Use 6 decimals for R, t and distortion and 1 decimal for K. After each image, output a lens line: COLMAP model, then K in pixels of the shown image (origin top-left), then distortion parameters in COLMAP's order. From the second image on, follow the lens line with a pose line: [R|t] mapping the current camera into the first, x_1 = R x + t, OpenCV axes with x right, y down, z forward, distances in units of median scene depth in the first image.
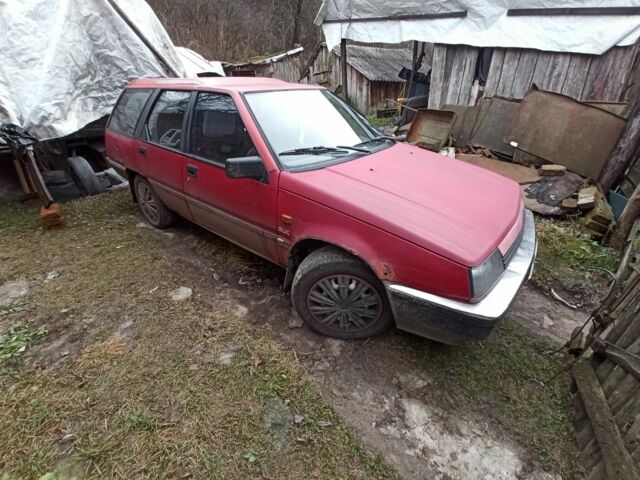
lens RADIAL K [[286.6, 0, 320.0], [0, 286.6, 240.0], [0, 0, 1]] dist [-0.031499, 0.010603]
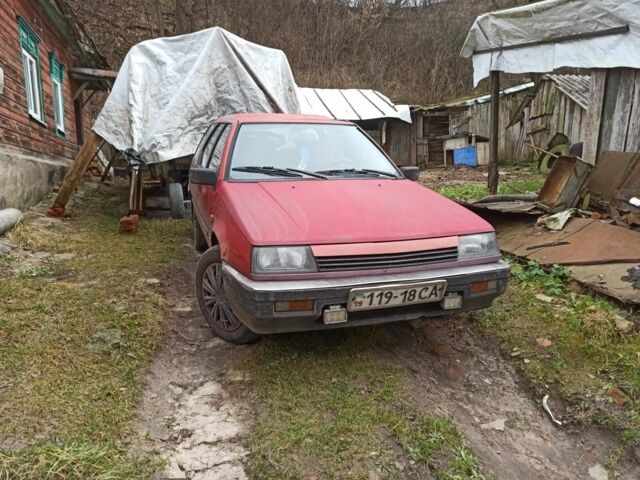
lens RADIAL K [[465.0, 0, 320.0], [0, 465.0, 240.0], [0, 0, 1]] dist [0.069951, -0.081789]
pose [[0.839478, 0.127036, -0.528335, 0.565905], [-0.270878, 0.940703, -0.204214, 0.125029], [0.471064, 0.314548, 0.824111, -0.146738]]
